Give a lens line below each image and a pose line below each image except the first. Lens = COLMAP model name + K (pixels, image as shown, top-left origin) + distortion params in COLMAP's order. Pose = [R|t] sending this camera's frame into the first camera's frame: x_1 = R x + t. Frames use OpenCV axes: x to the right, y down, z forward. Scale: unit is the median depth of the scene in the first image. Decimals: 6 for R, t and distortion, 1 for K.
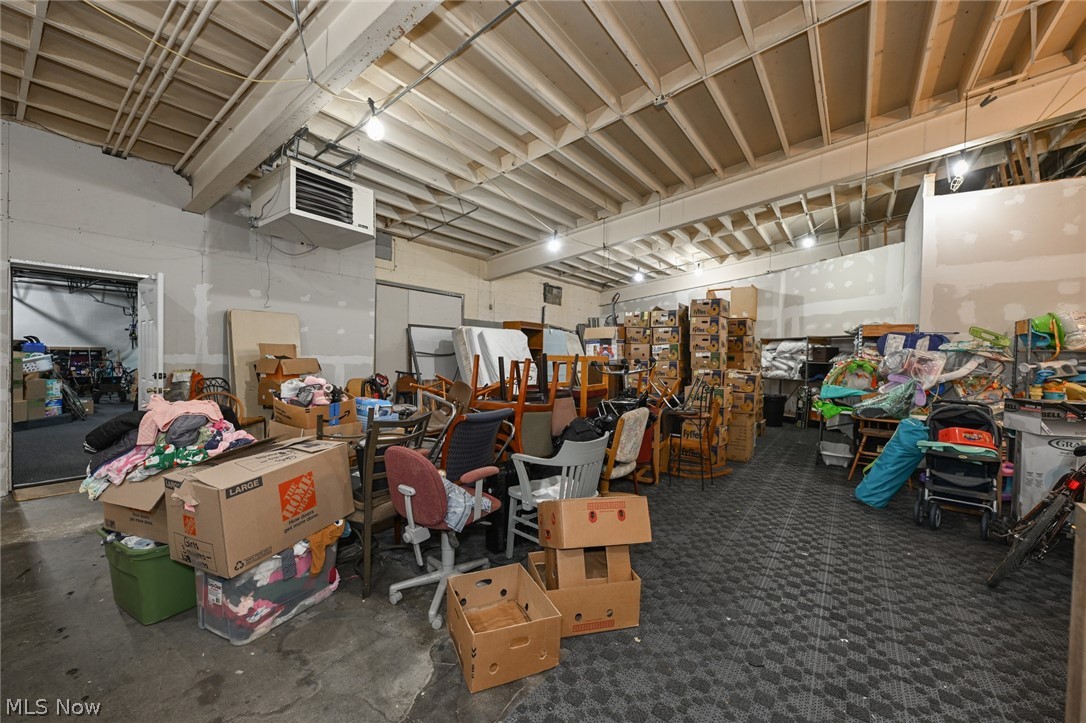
lens RADIAL K [[429.3, 0, 543.0], [0, 429.3, 361.5], [0, 0, 1]] dist [-0.000495, -0.000057]
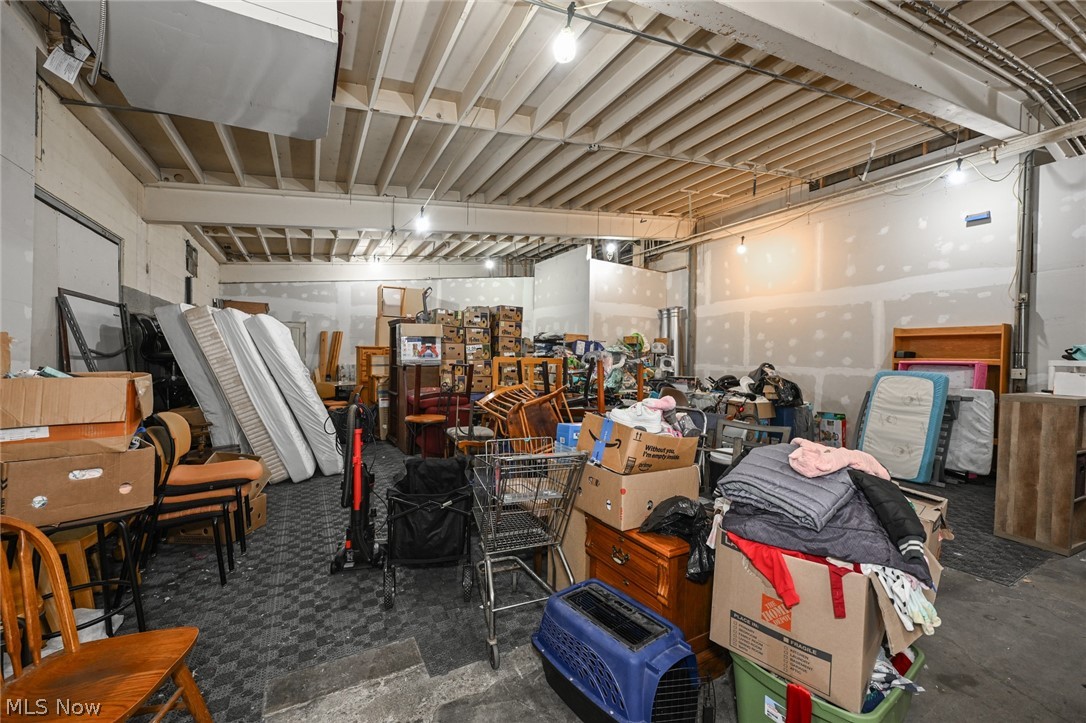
lens RADIAL K [[429.3, 0, 543.0], [0, 429.3, 361.5], [0, 0, 1]] dist [-0.000495, -0.000057]
pose [[0.425067, -0.020244, 0.904935, -0.595501], [0.004807, 0.999786, 0.020108, -0.018291], [-0.905149, -0.004197, 0.425074, 0.402309]]
